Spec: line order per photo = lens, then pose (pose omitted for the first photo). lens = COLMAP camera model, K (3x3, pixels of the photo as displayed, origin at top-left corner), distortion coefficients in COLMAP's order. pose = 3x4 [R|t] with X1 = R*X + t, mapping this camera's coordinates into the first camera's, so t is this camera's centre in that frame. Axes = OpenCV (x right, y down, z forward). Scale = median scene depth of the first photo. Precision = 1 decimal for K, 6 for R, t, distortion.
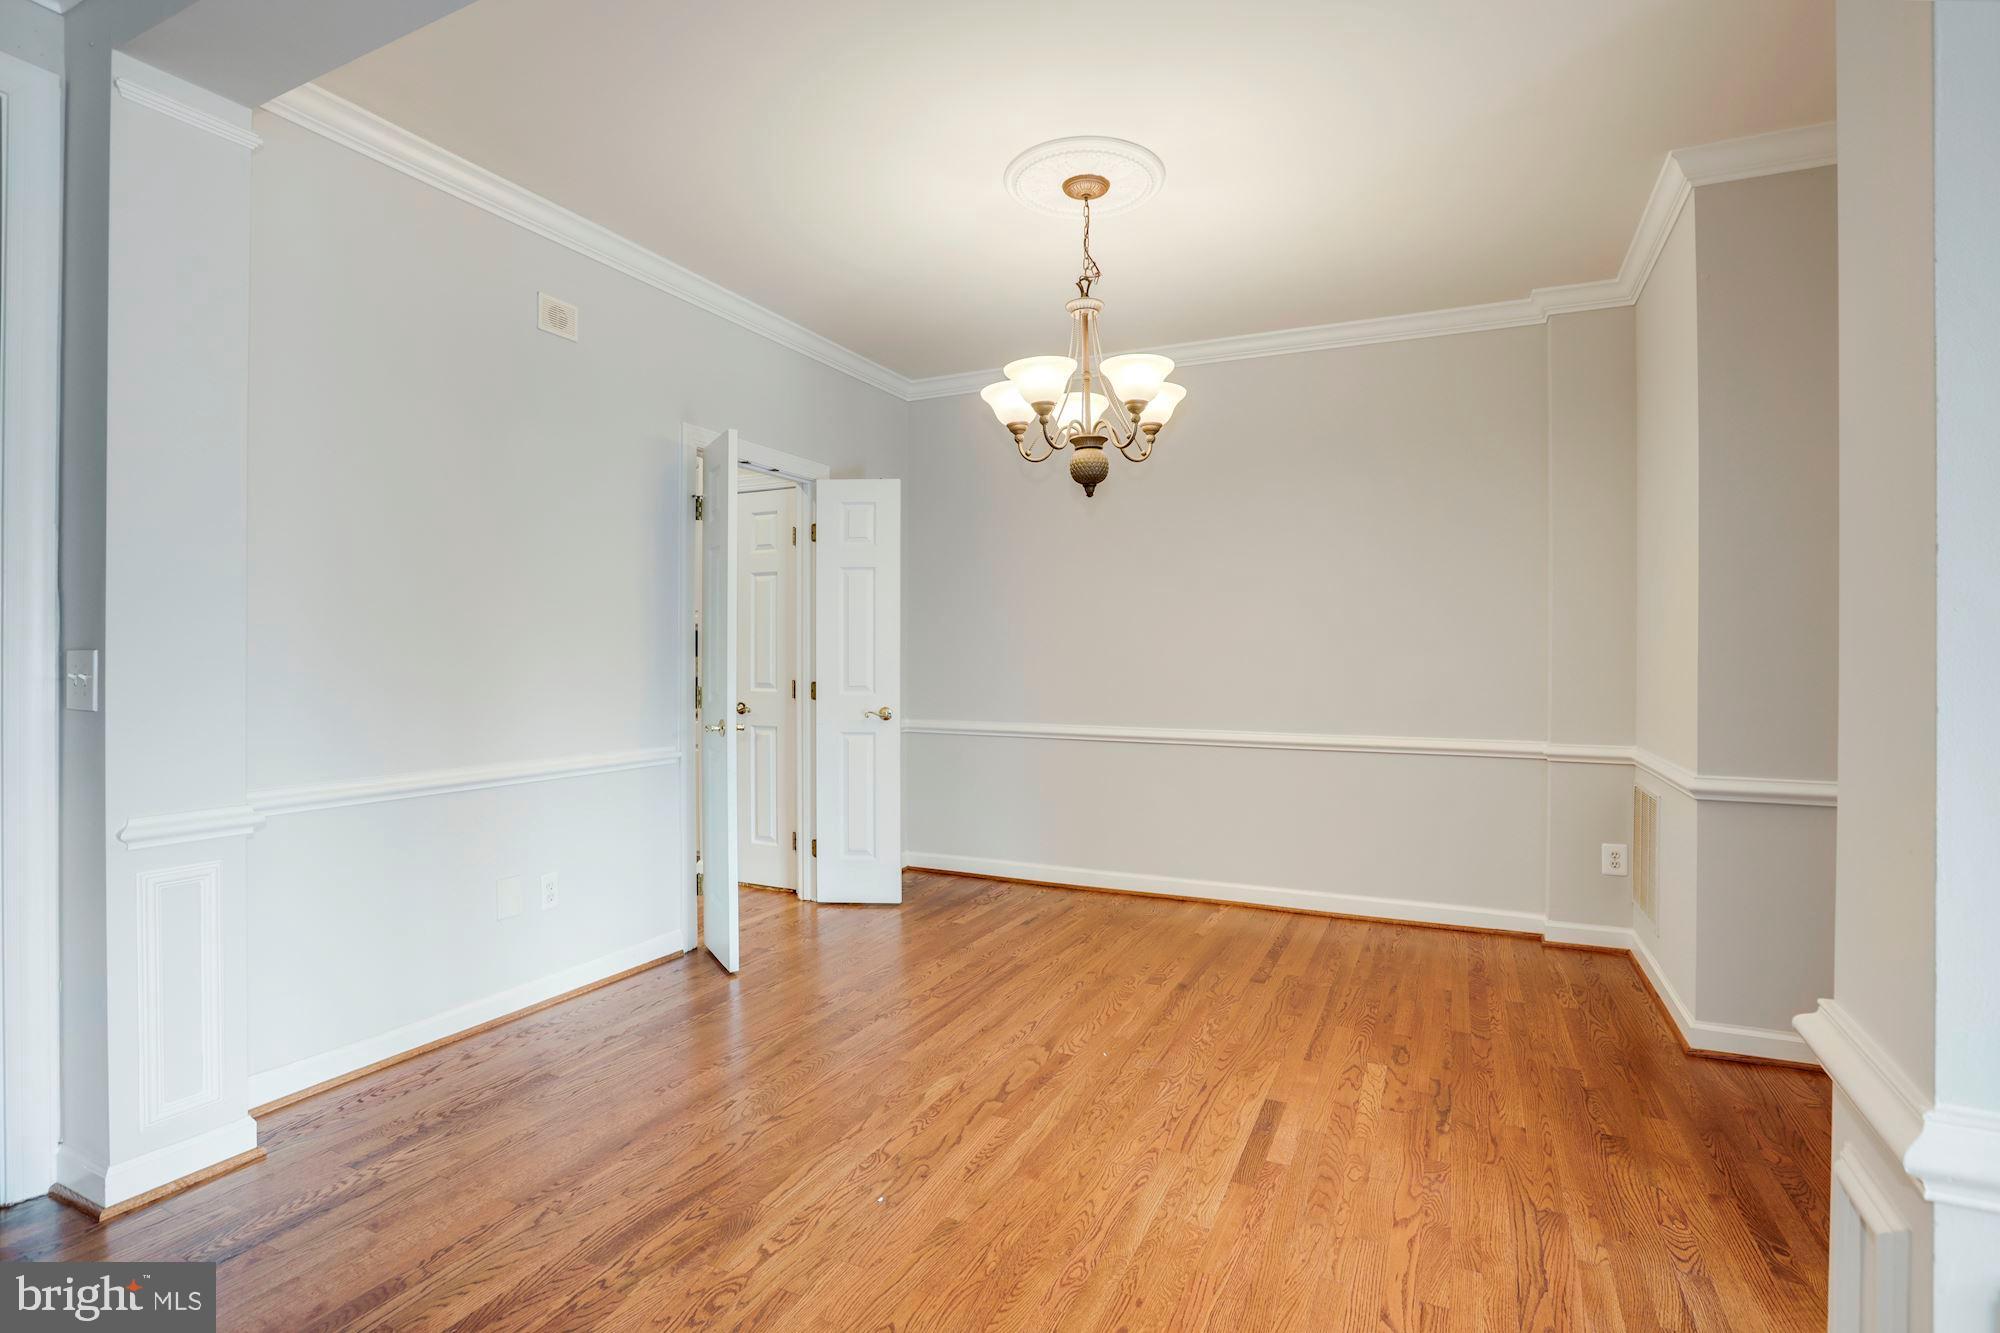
lens RADIAL K [[930.6, 0, 993.0], [0, 930.6, 656.1], [0, 0, 1]] dist [-0.004082, -0.000620]
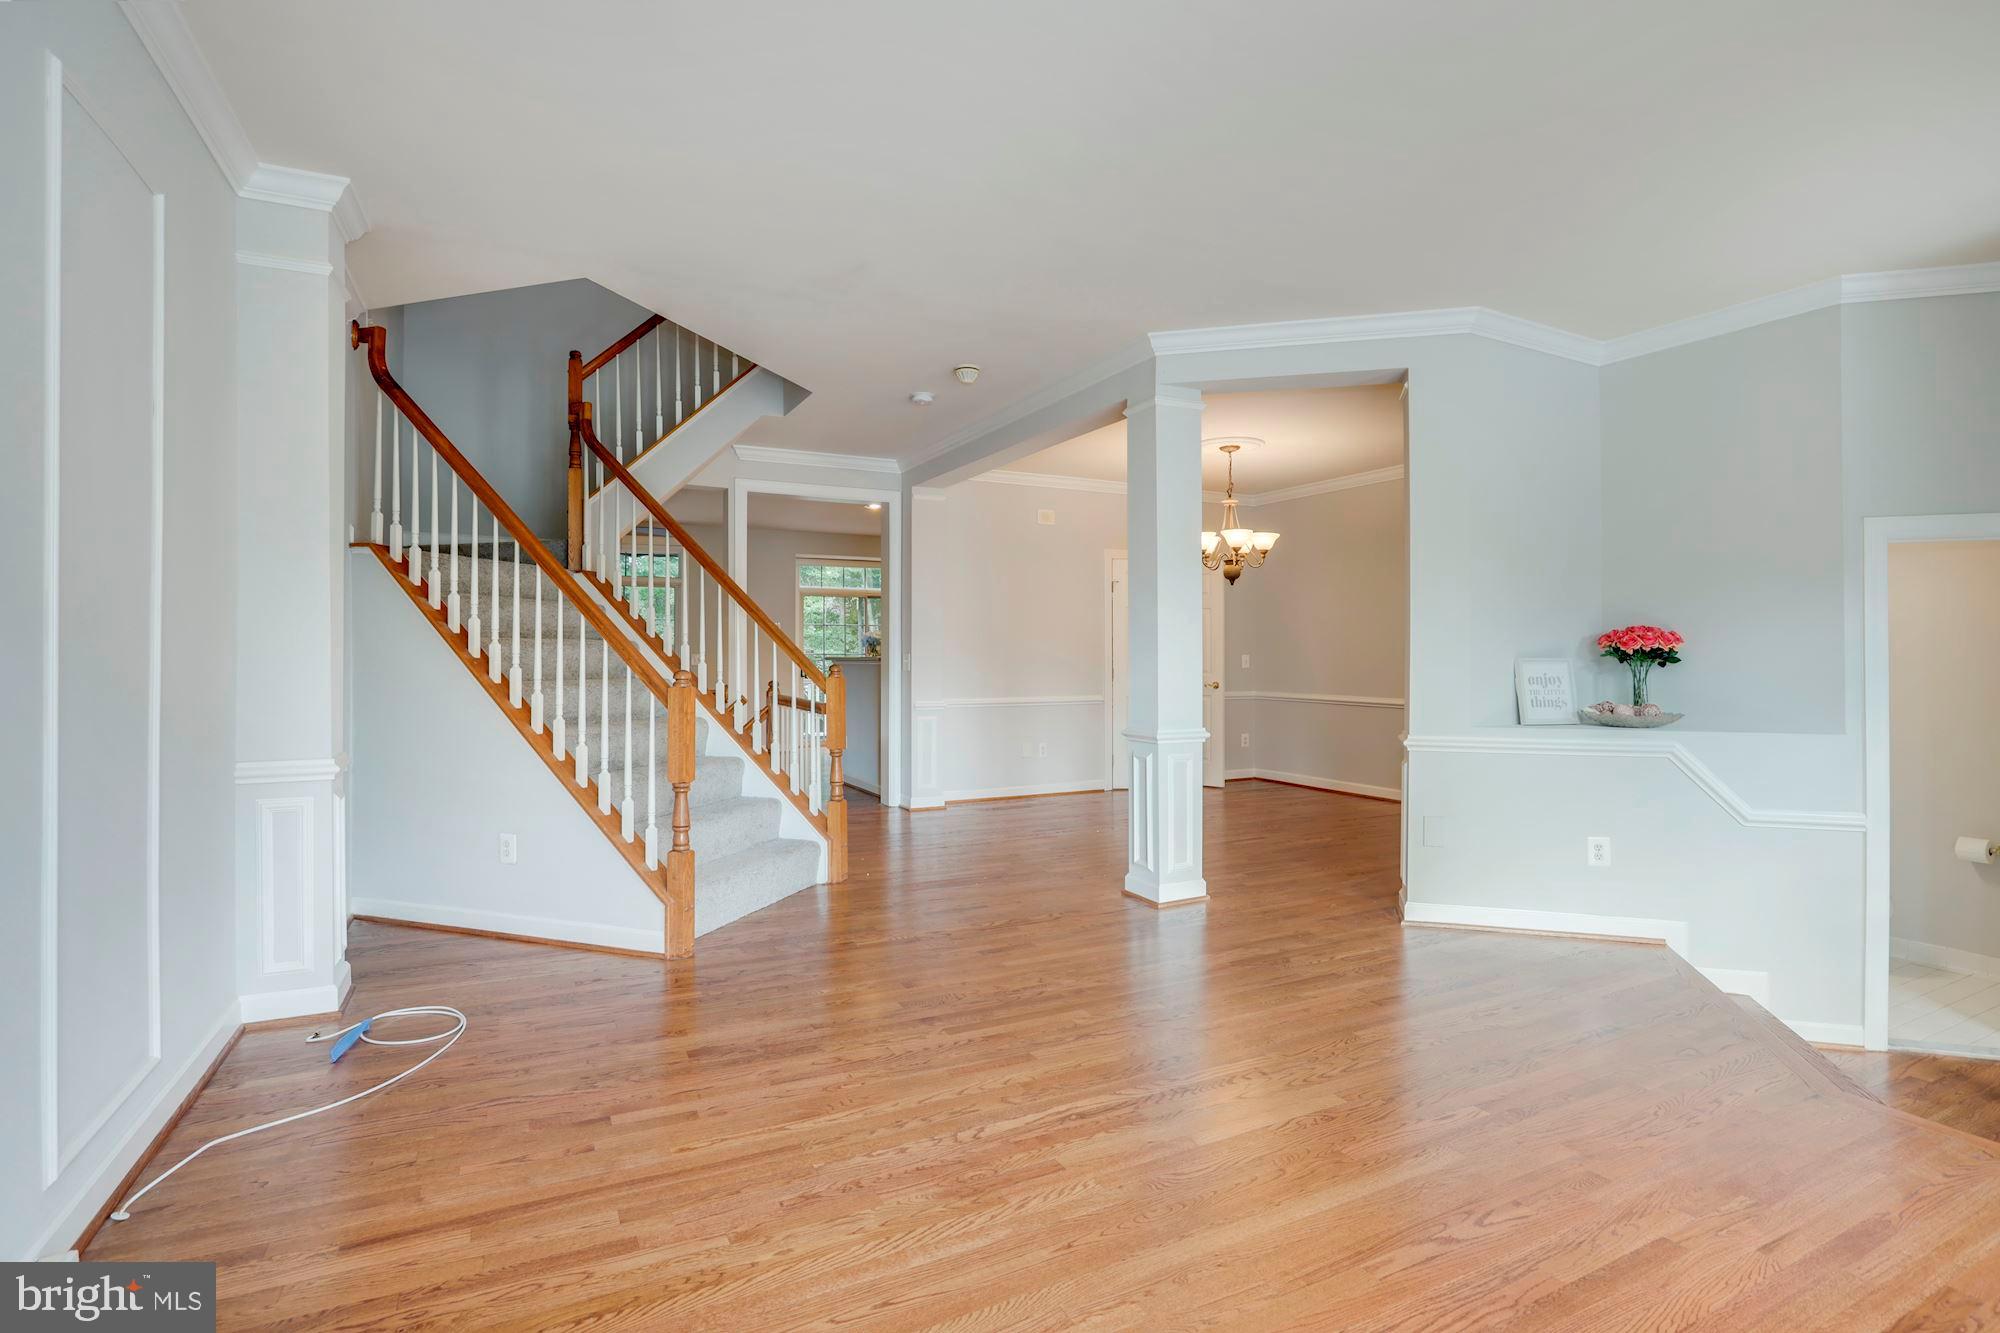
lens RADIAL K [[930.6, 0, 999.0], [0, 930.6, 657.6], [0, 0, 1]] dist [-0.004082, -0.000620]
pose [[0.802919, 0.004009, -0.596074, 0.998687], [0.001779, 0.999957, 0.009122, -0.016967], [0.596085, -0.008385, 0.802877, -1.155324]]
